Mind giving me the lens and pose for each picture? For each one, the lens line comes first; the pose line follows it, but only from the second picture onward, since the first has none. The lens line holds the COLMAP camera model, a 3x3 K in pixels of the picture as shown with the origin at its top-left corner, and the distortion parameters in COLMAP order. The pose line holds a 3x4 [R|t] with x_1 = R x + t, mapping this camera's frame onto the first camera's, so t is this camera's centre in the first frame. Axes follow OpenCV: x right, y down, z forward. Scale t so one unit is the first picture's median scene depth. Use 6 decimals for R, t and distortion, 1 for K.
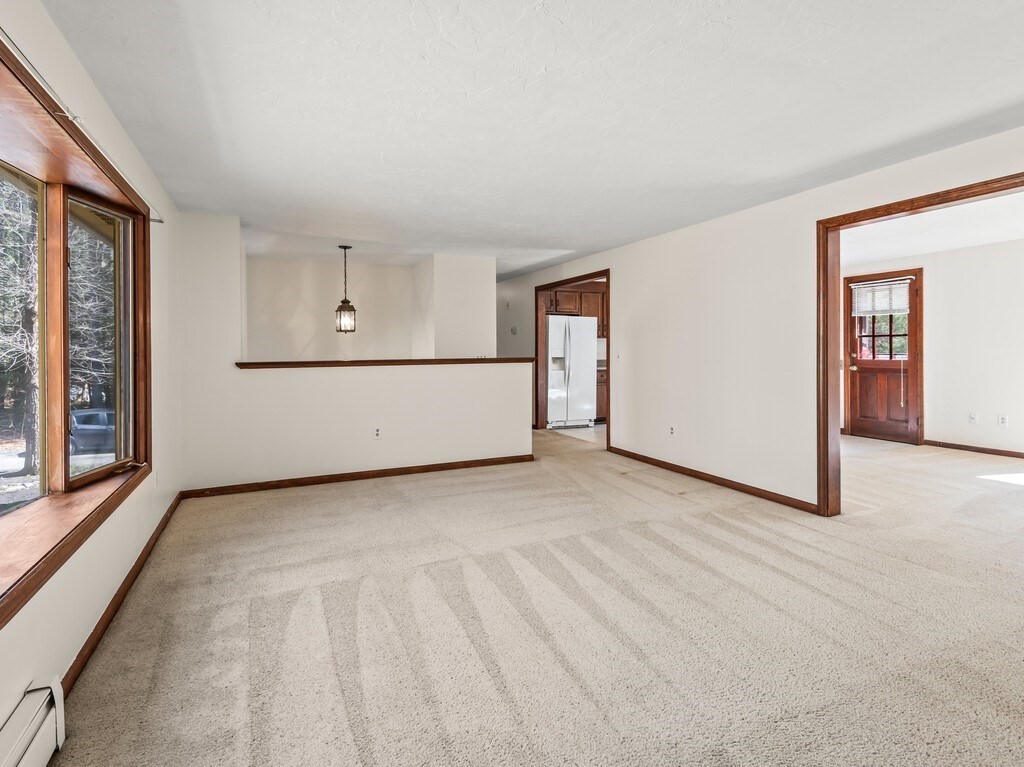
lens RADIAL K [[535.4, 0, 495.8], [0, 535.4, 354.2], [0, 0, 1]] dist [0.013424, -0.008992]
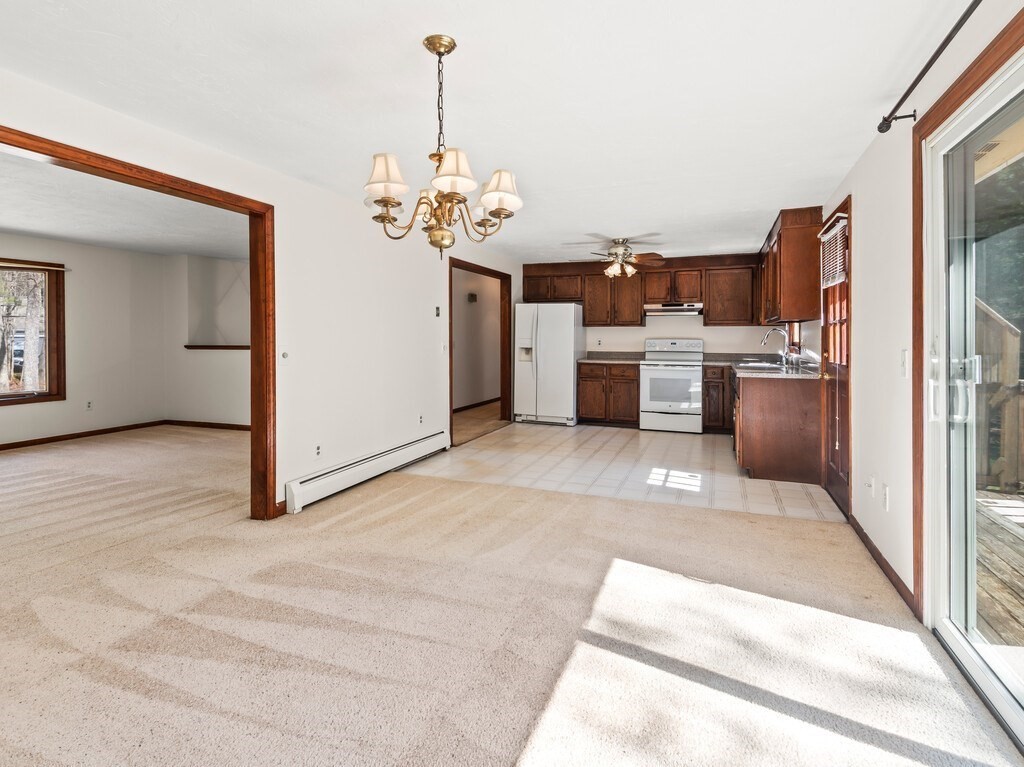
lens RADIAL K [[535.4, 0, 507.9], [0, 535.4, 344.2], [0, 0, 1]] dist [0.013424, -0.008992]
pose [[0.704819, 0.018084, -0.709157, 0.855798], [-0.013147, 0.999836, 0.012429, -0.012503], [0.709265, 0.000563, 0.704941, 0.347167]]
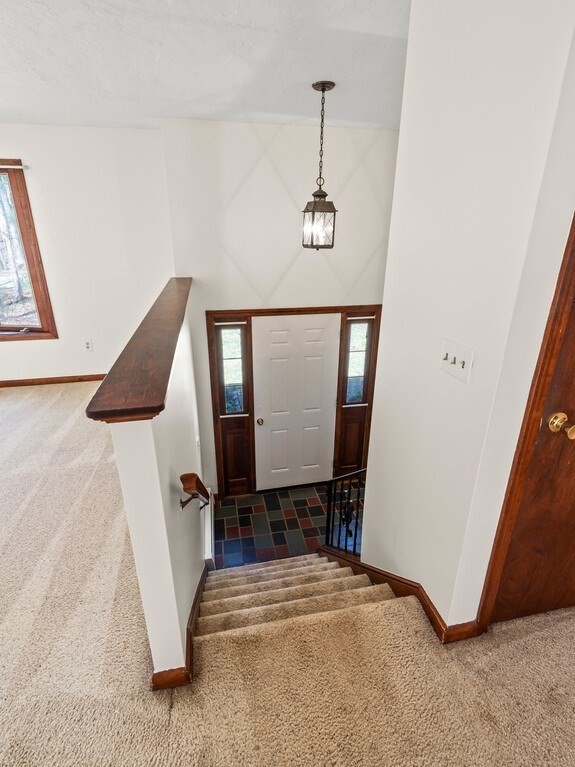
lens RADIAL K [[401.0, 0, 292.5], [0, 401.0, 381.1], [0, 0, 1]] dist [0.013424, -0.008992]
pose [[-0.209272, 0.352686, -0.912041, 0.177123], [-0.012245, 0.931675, 0.363088, -0.054734], [0.977781, 0.087152, -0.190655, 0.885396]]
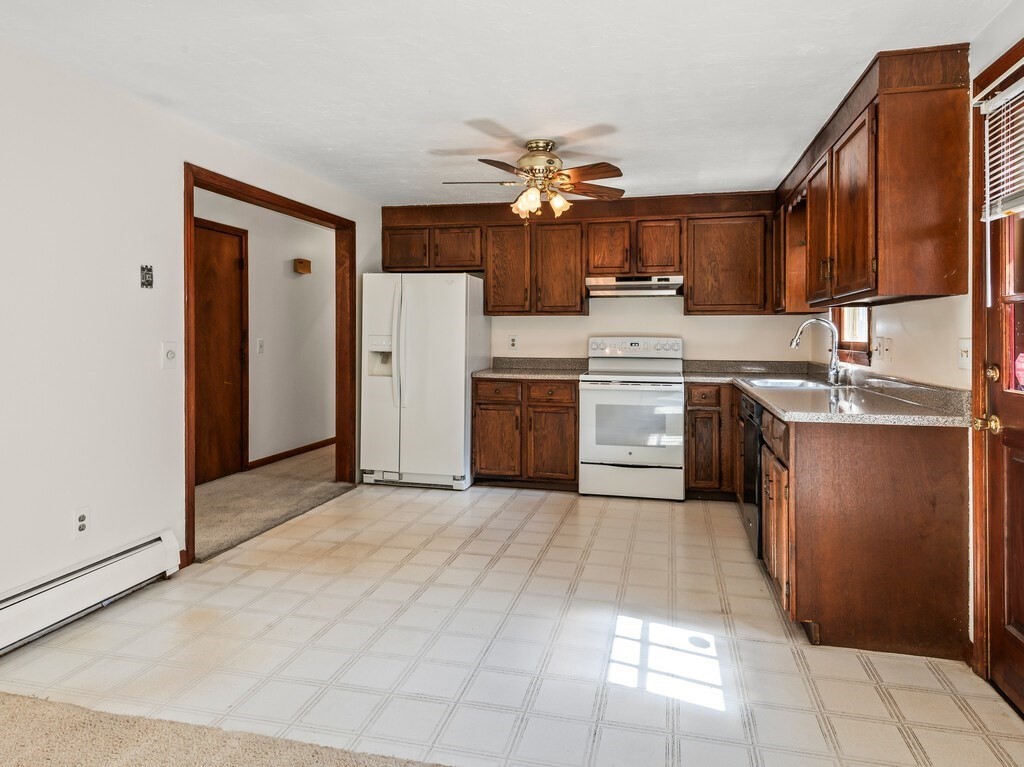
lens RADIAL K [[657.8, 0, 515.5], [0, 657.8, 336.0], [0, 0, 1]] dist [0.031497, -0.014647]
pose [[0.796976, 0.012247, -0.603887, 0.690909], [-0.014538, 0.999894, 0.001093, -0.013285], [0.603837, 0.007908, 0.797069, 0.625074]]
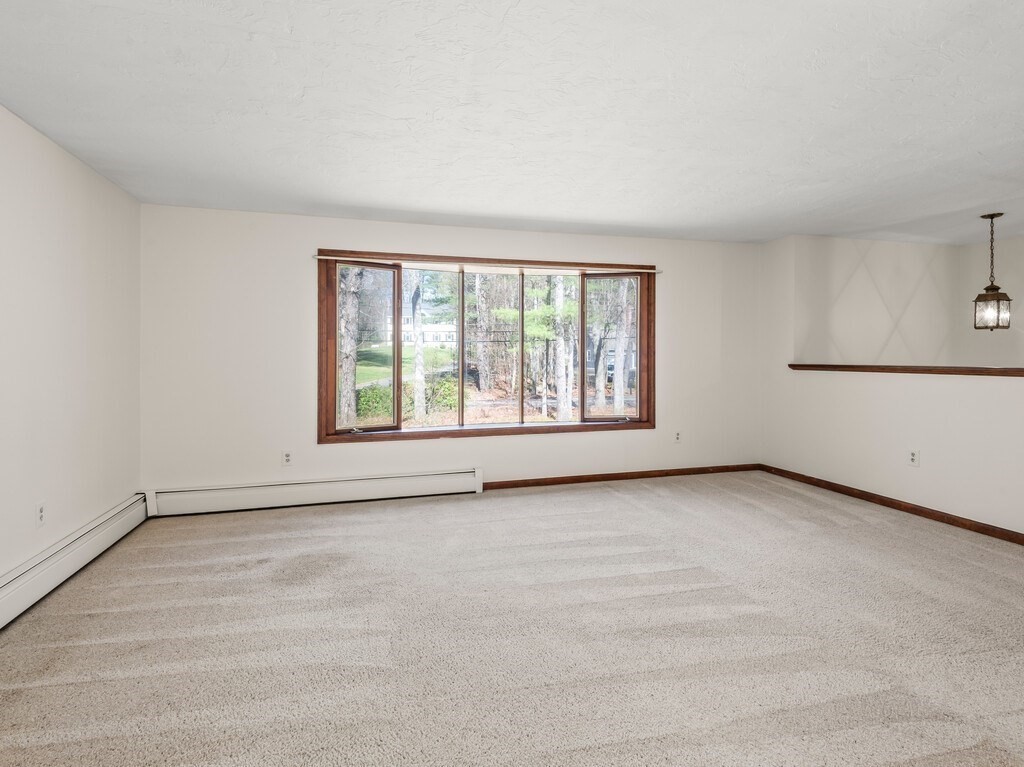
lens RADIAL K [[535.4, 0, 515.8], [0, 535.4, 352.6], [0, 0, 1]] dist [0.013424, -0.008992]
pose [[-0.130463, 0.003837, -0.991446, 0.455469], [-0.004117, 0.999982, 0.004411, -0.007359], [0.991445, 0.004657, -0.130444, 0.361606]]
